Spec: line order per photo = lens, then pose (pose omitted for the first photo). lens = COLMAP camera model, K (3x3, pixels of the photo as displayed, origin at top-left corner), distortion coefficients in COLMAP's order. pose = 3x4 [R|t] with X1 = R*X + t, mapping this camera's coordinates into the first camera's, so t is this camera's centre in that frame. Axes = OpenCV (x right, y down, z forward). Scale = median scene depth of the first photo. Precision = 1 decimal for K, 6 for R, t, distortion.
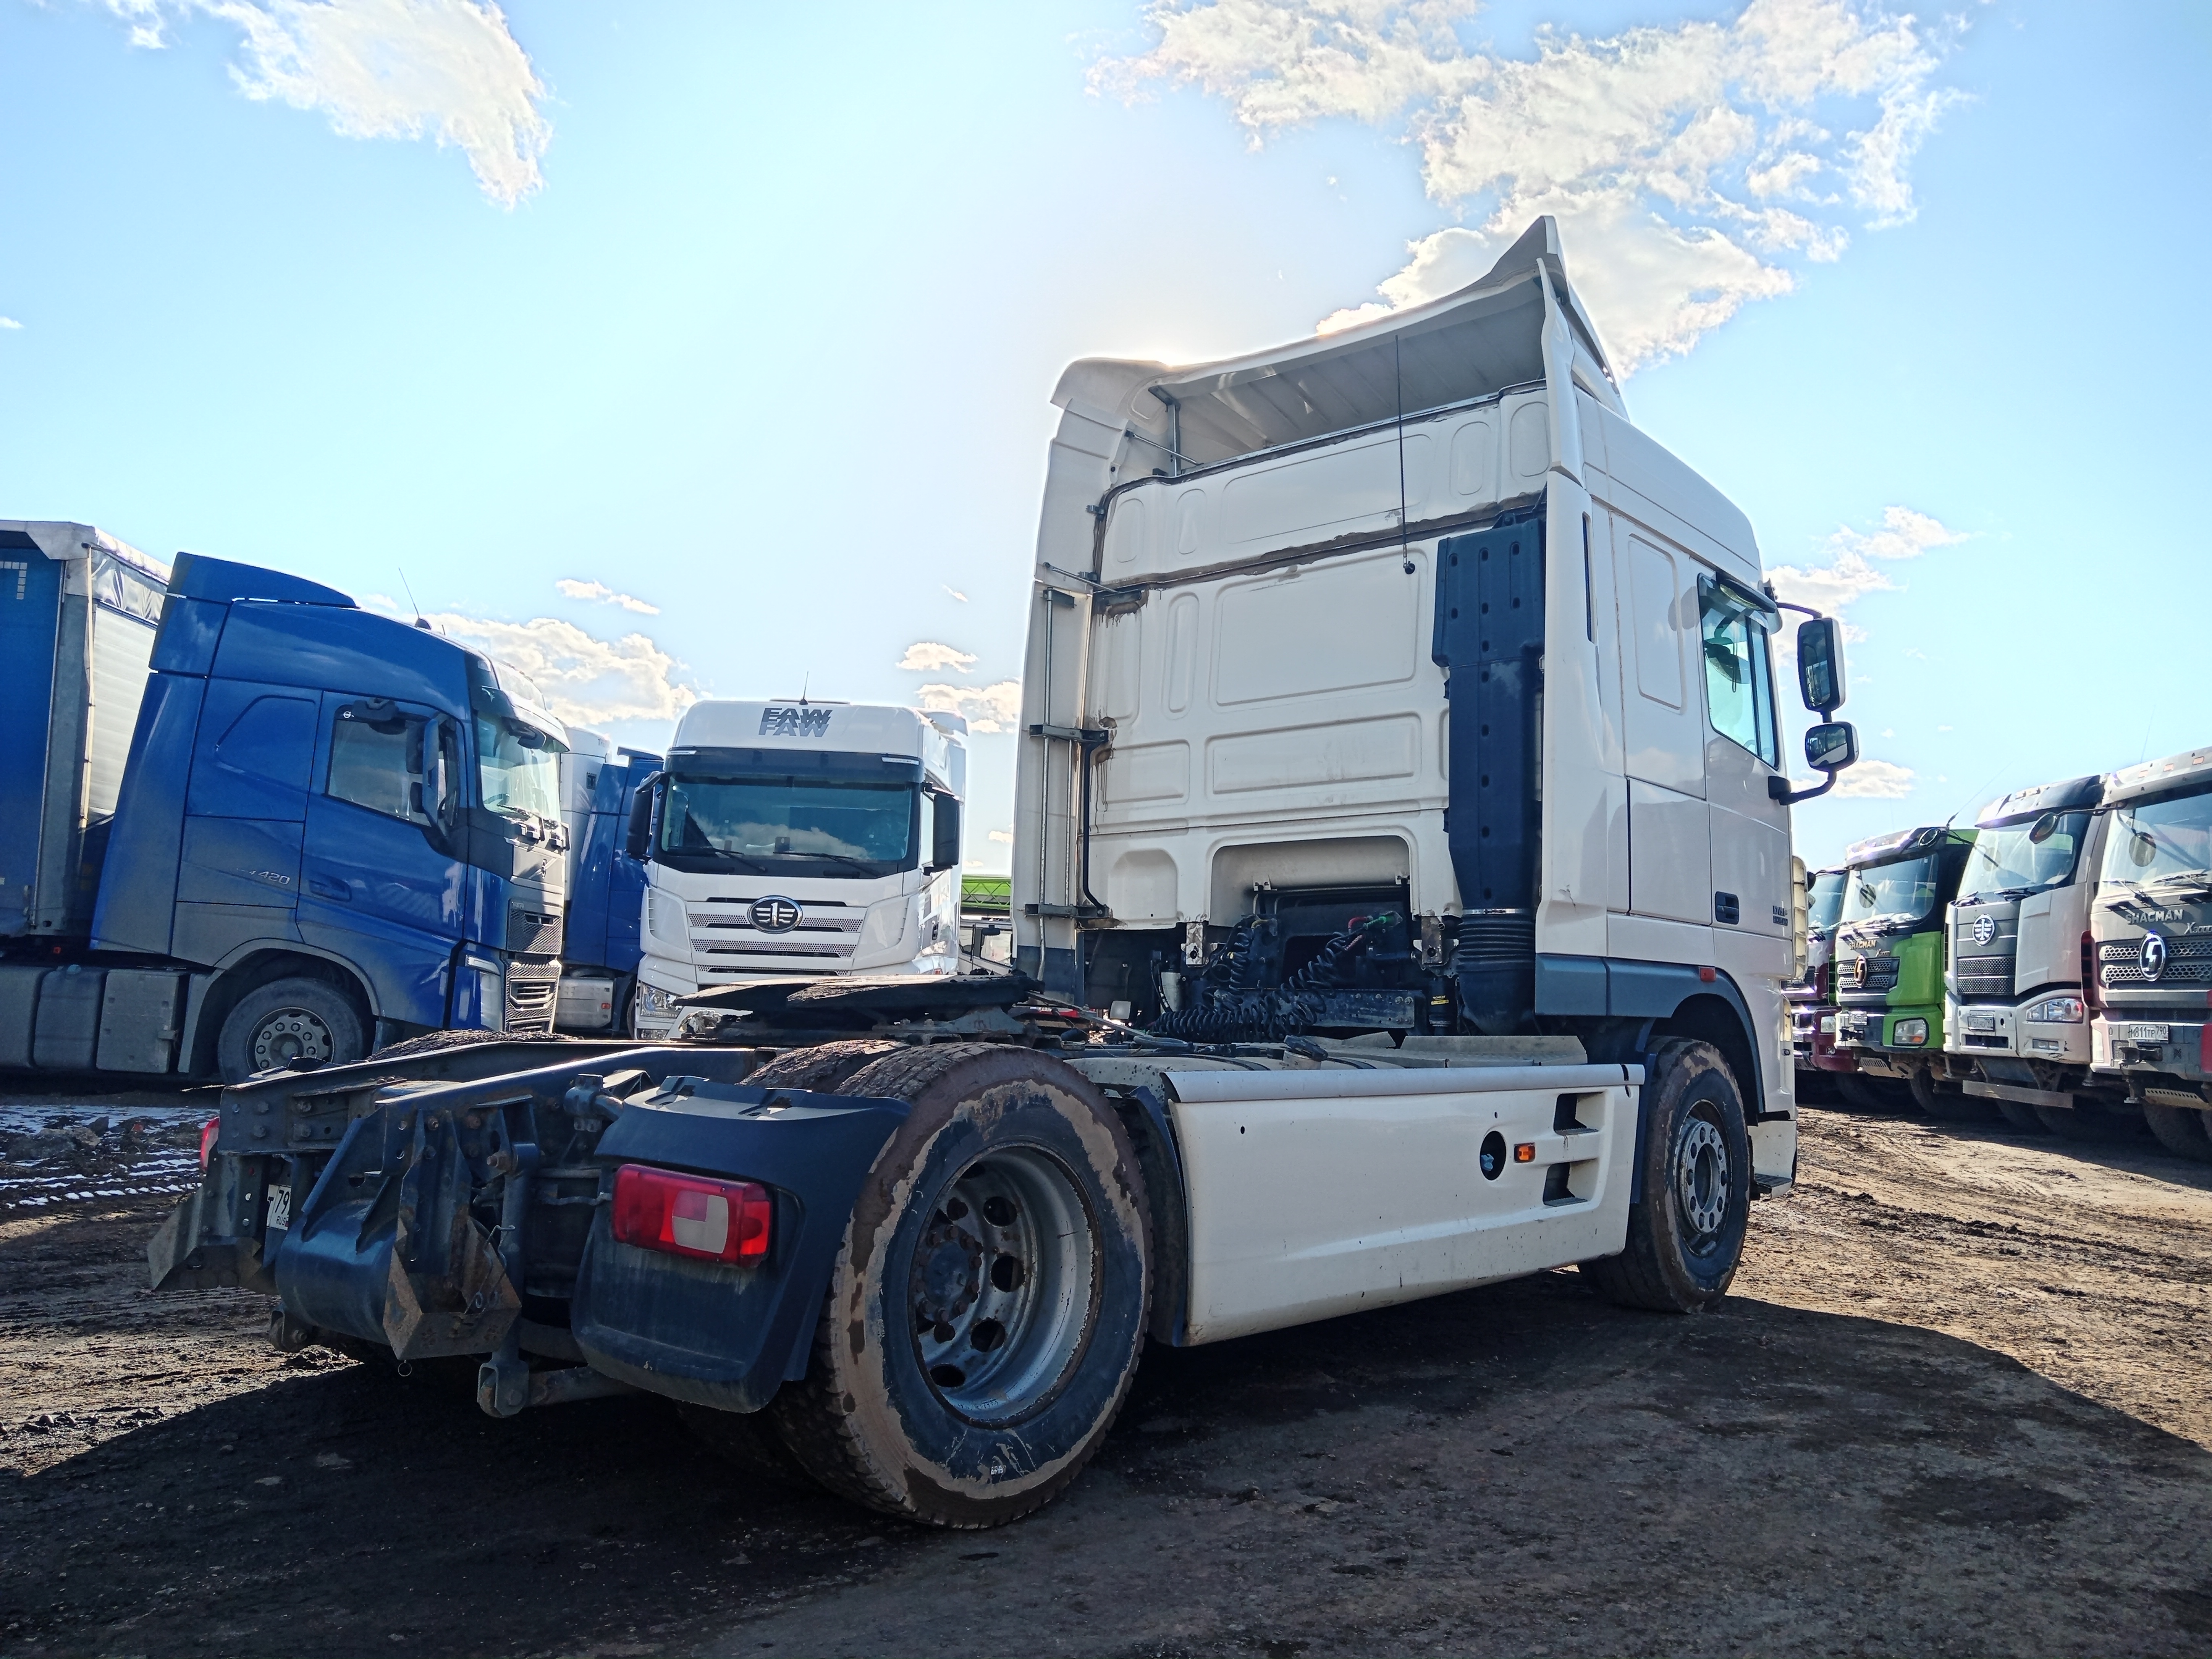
lens RADIAL K [[1693.2, 0, 1106.0], [0, 1693.2, 829.5], [0, 0, 1]] dist [0.001325, 0.007259]
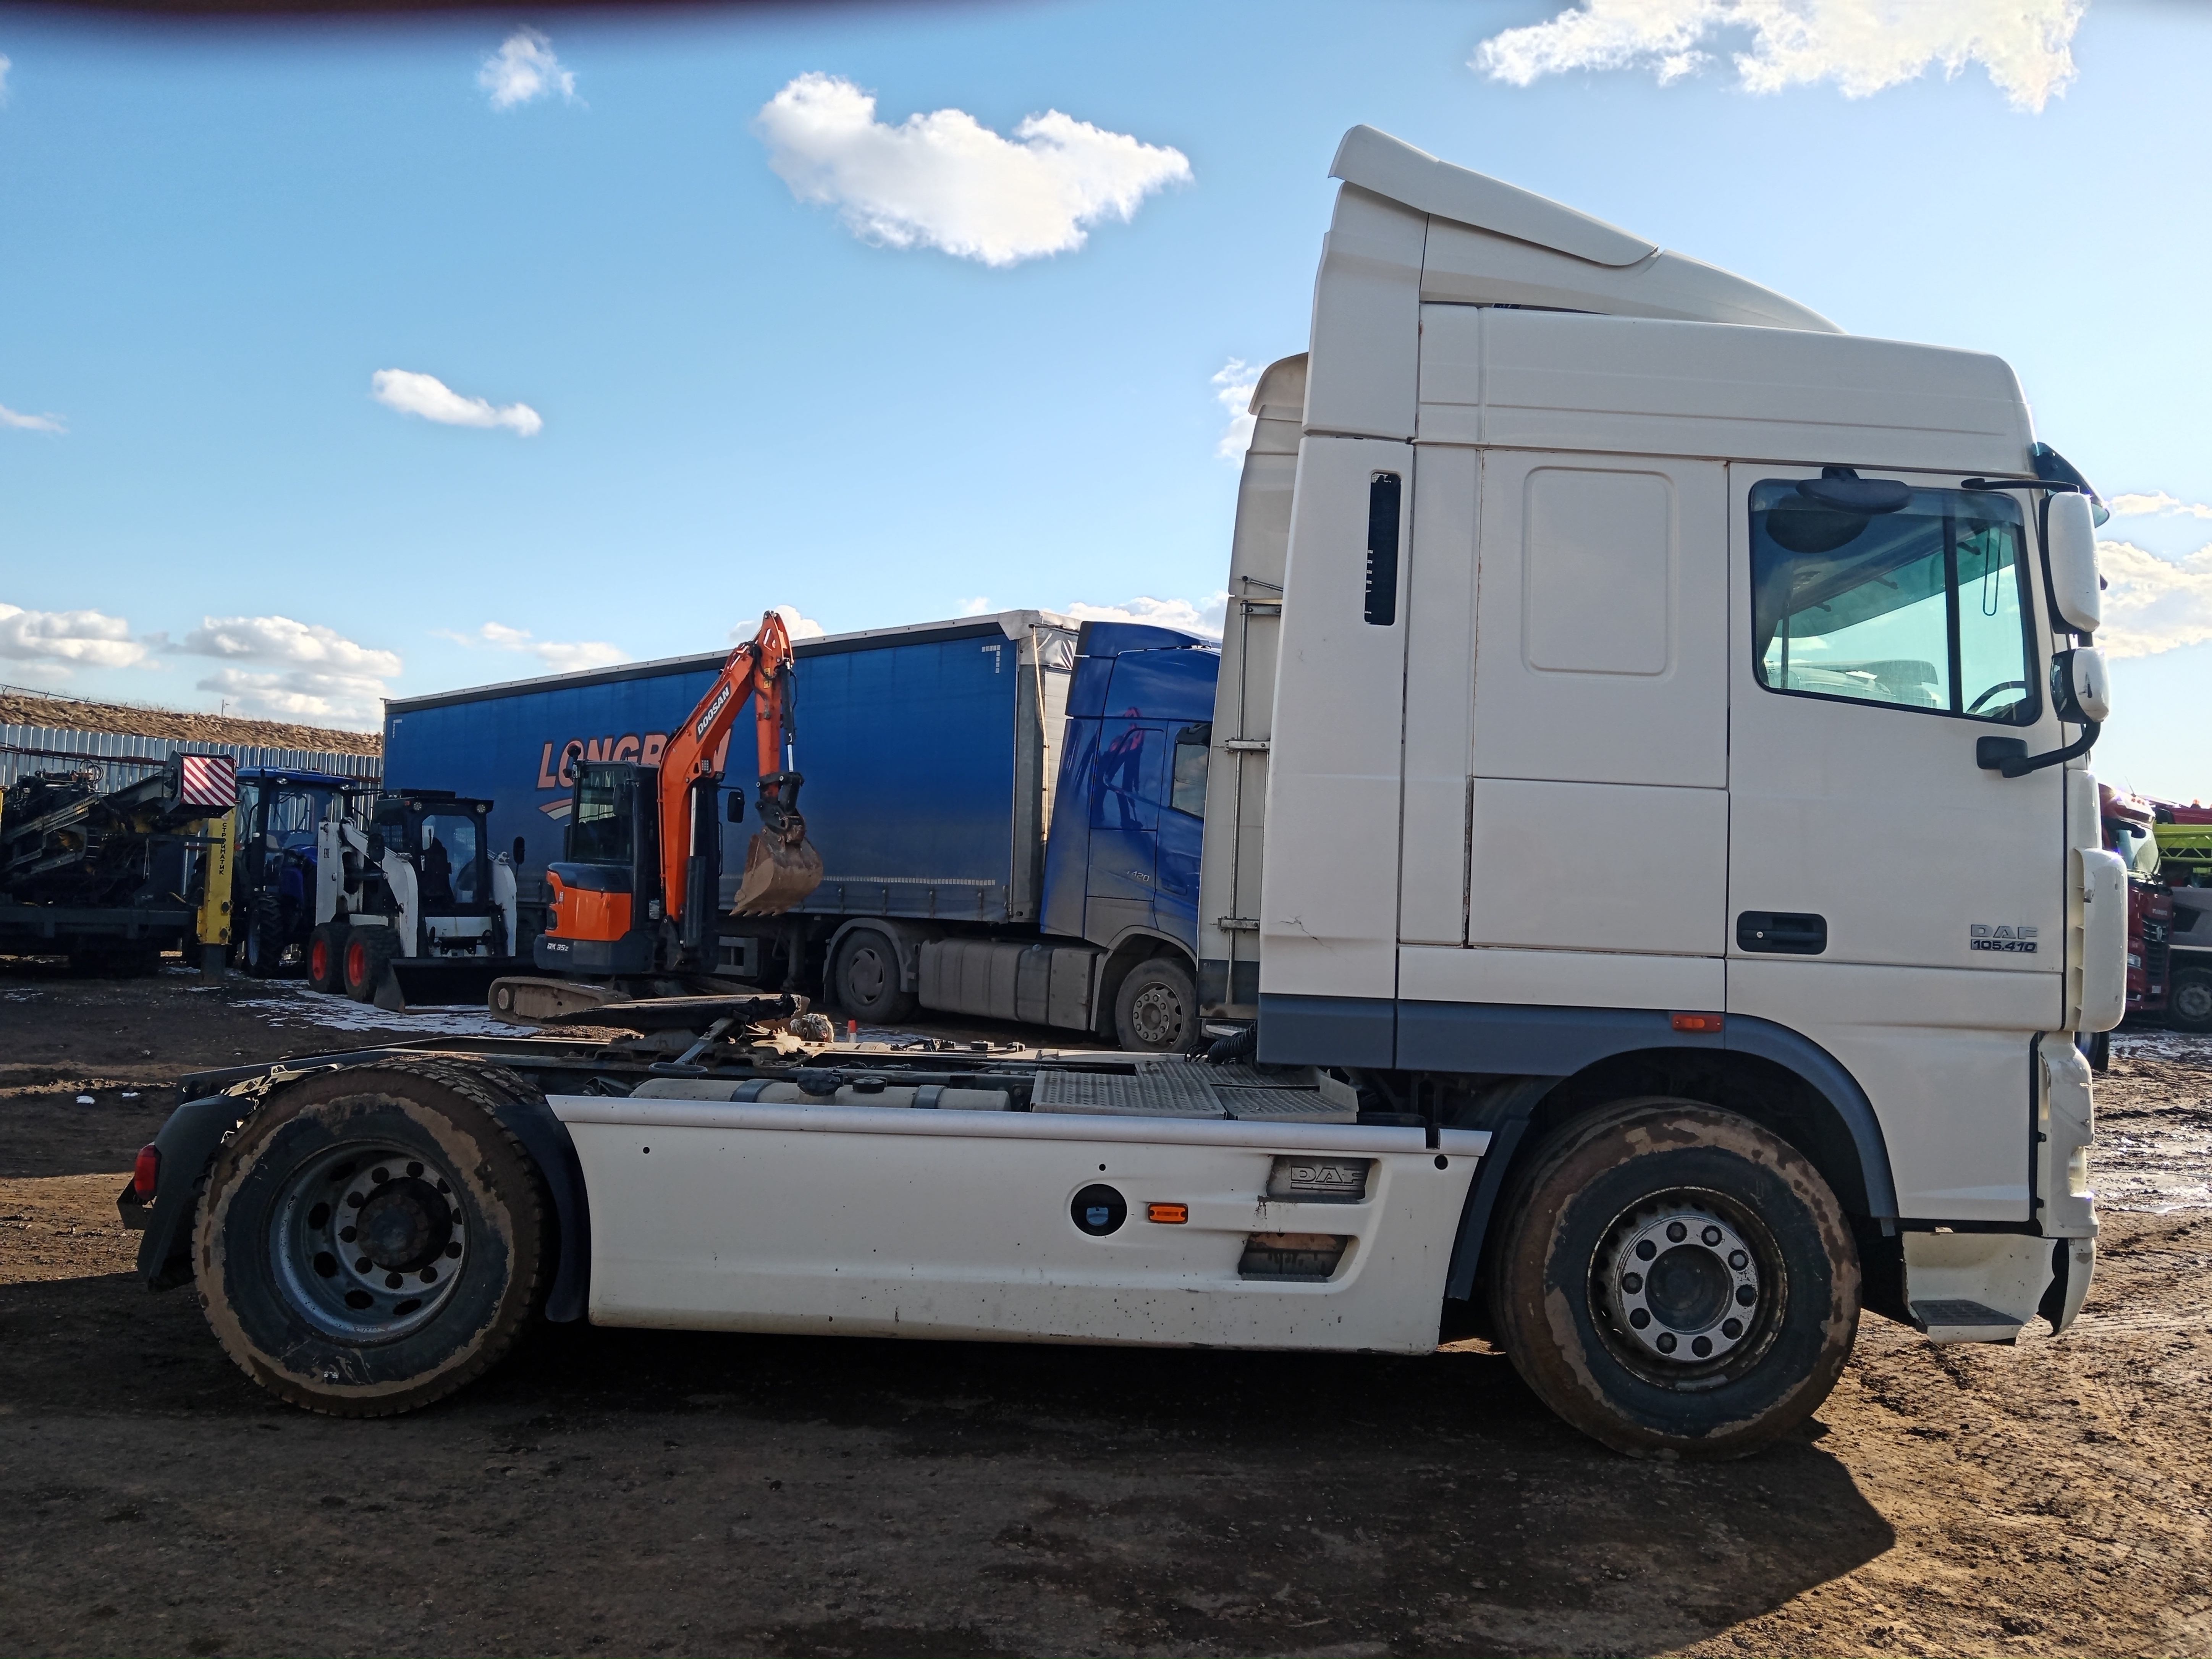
lens RADIAL K [[1676.7, 0, 1106.0], [0, 1676.7, 829.5], [0, 0, 1]] dist [0.008670, -0.009041]
pose [[0.672613, -0.034965, -0.739168, 0.930407], [0.053535, 0.998565, 0.001479, -0.020998], [0.738055, -0.040566, 0.673520, 0.381281]]
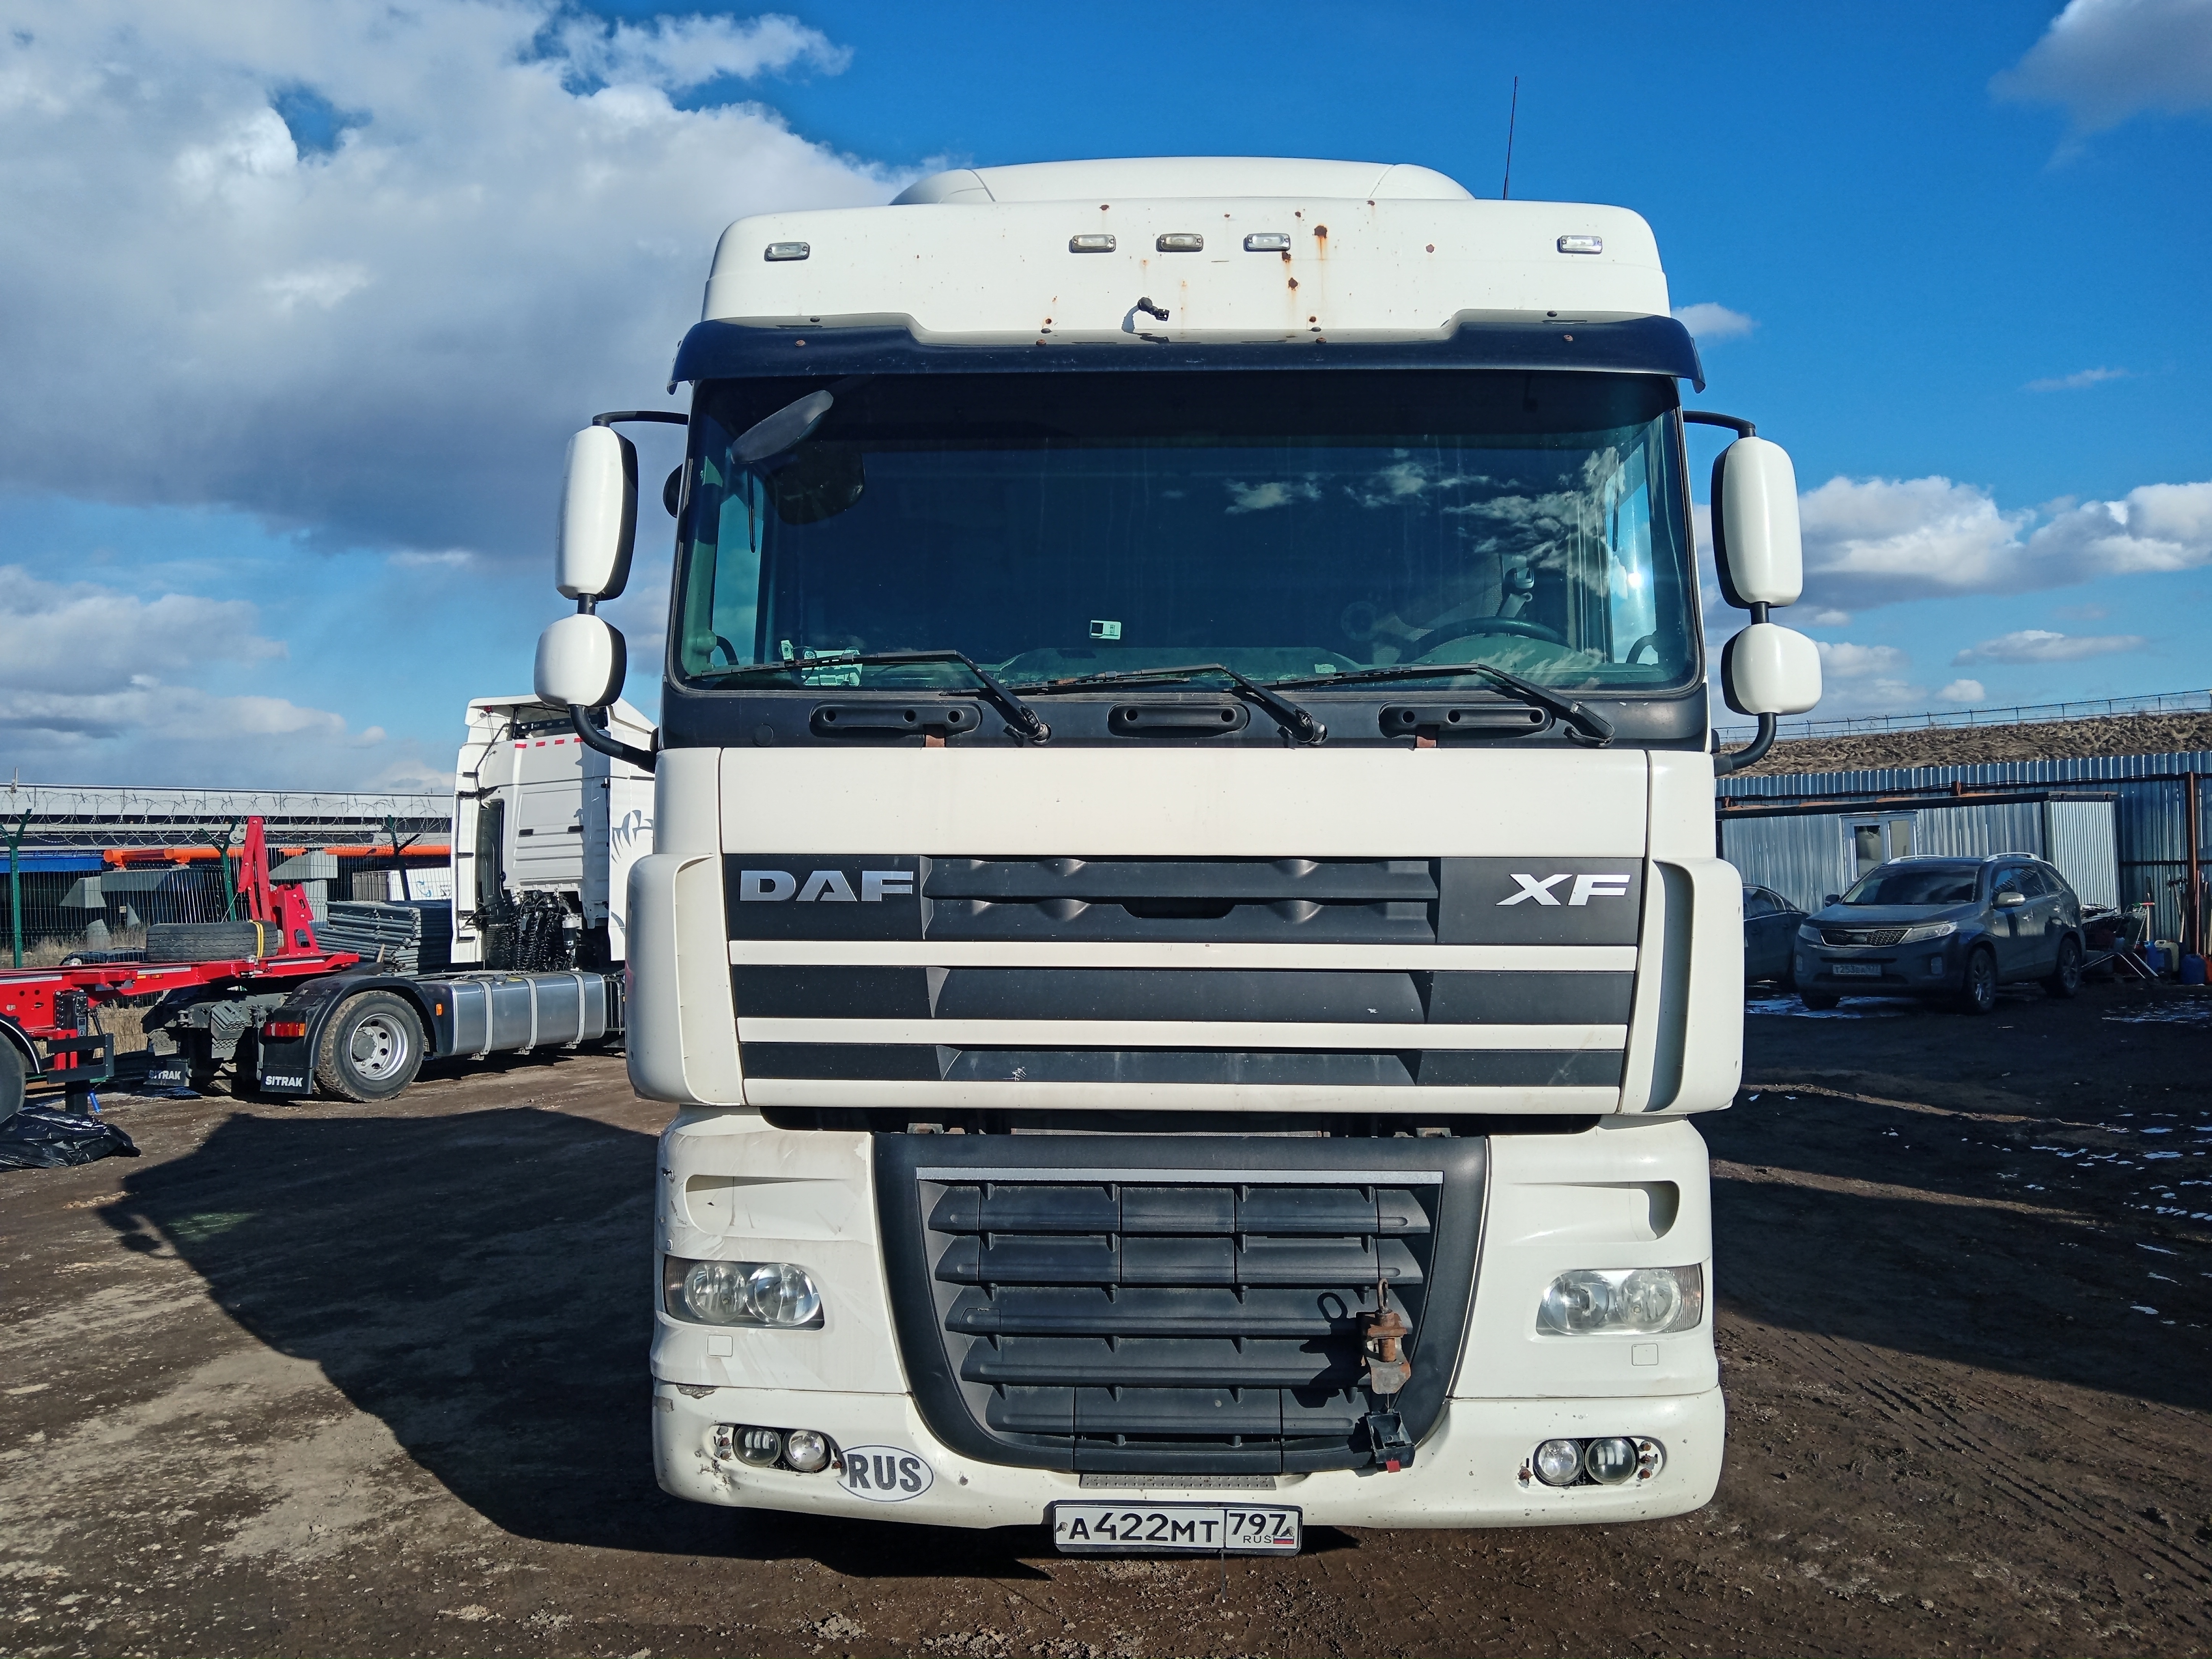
lens RADIAL K [[1693.2, 0, 1106.0], [0, 1693.2, 829.5], [0, 0, 1]] dist [0.001325, 0.007259]
pose [[-0.763639, -0.041045, -0.644338, 0.920765], [0.053375, 0.990548, -0.126356, 0.114566], [0.643434, -0.130882, -0.754230, 2.130926]]
